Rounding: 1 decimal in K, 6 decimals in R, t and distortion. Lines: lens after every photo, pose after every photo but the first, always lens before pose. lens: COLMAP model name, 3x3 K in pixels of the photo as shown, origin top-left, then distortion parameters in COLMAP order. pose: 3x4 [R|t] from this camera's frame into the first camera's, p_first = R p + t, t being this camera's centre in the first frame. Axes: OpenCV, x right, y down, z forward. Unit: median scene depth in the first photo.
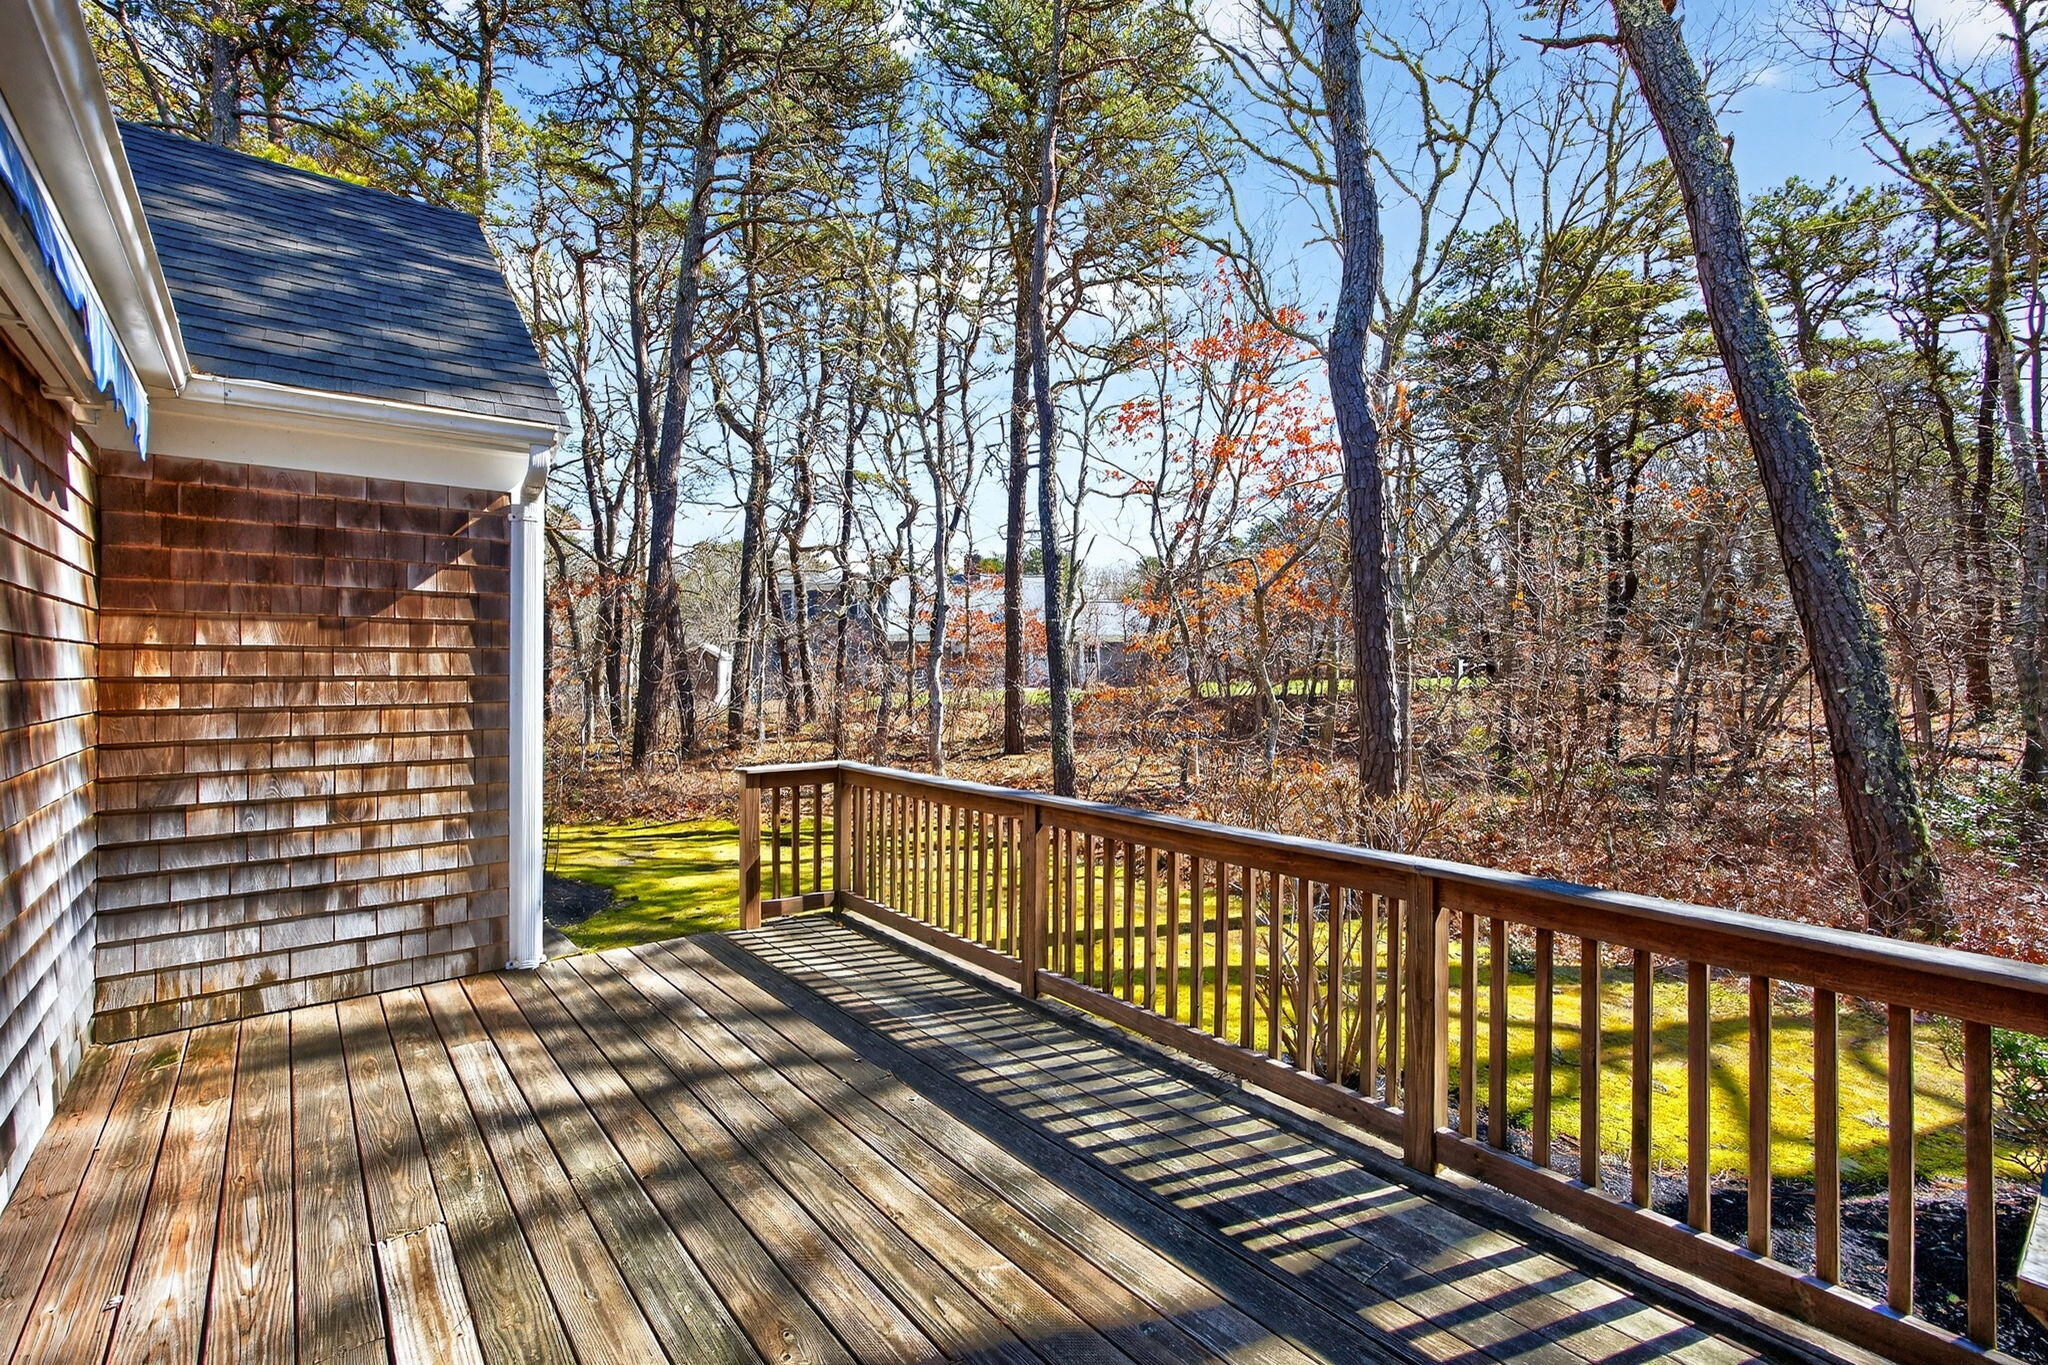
lens RADIAL K [[884.5, 0, 1038.0], [0, 884.5, 661.3], [0, 0, 1]] dist [-0.002555, 0.002493]
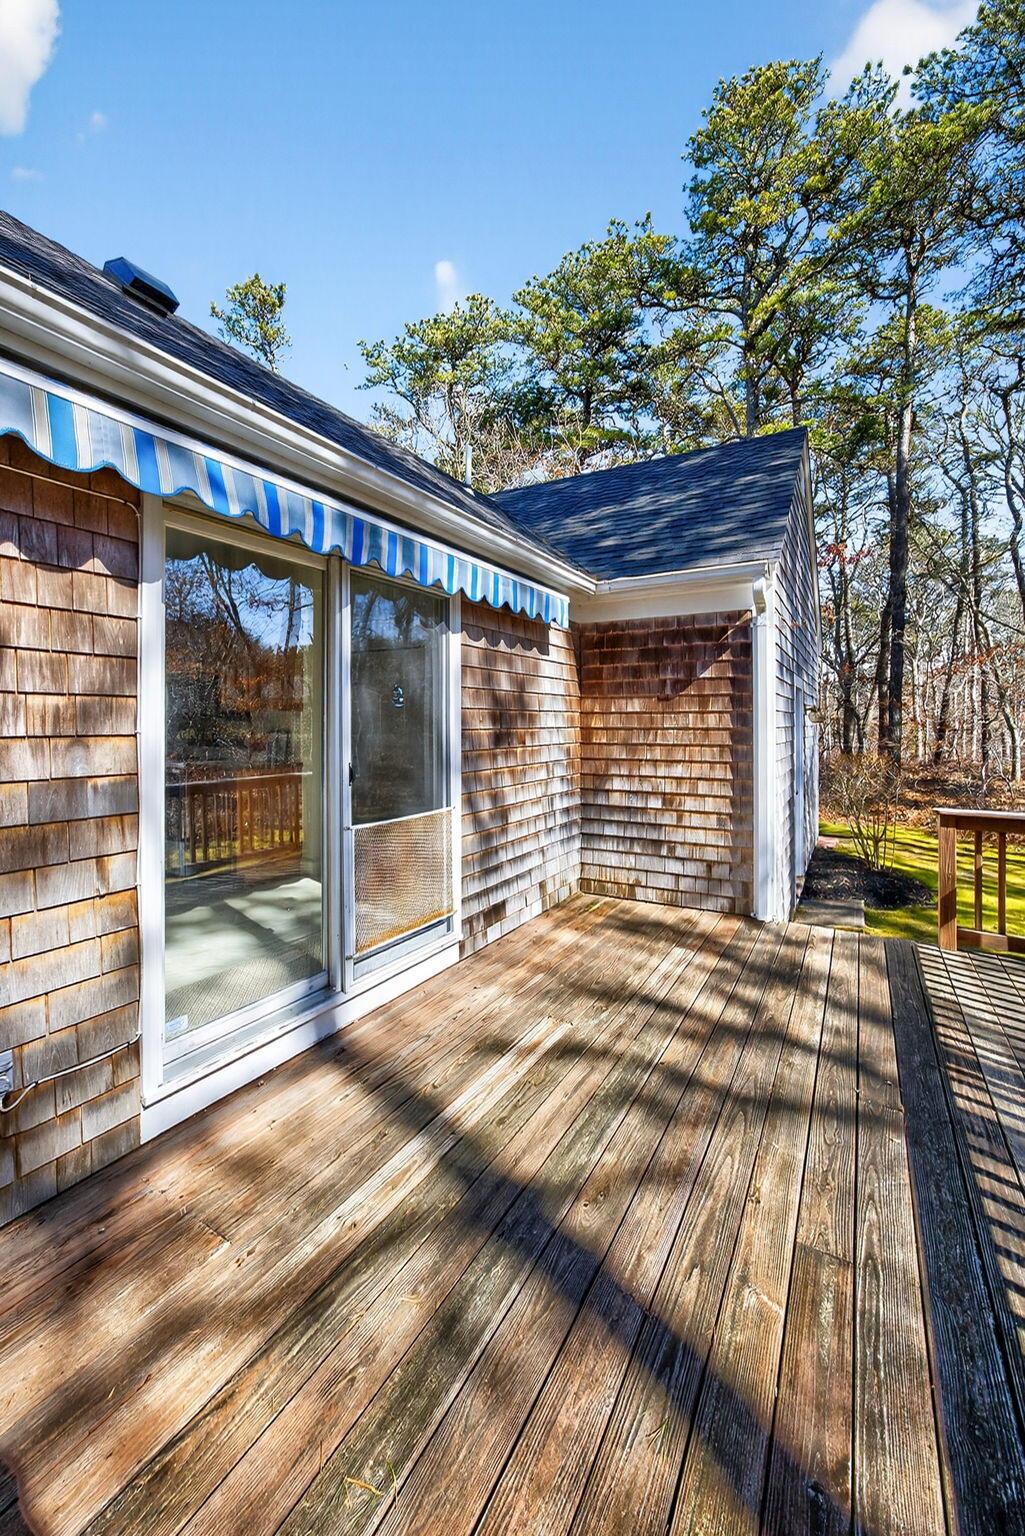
lens RADIAL K [[610.3, 0, 502.9], [0, 610.3, 711.5], [0, 0, 1]] dist [-0.022476, -0.000496]
pose [[0.372721, -0.008592, -0.927904, 0.250309], [0.010620, 0.999931, -0.004993, -0.012948], [0.927883, -0.007994, 0.372786, 0.221195]]
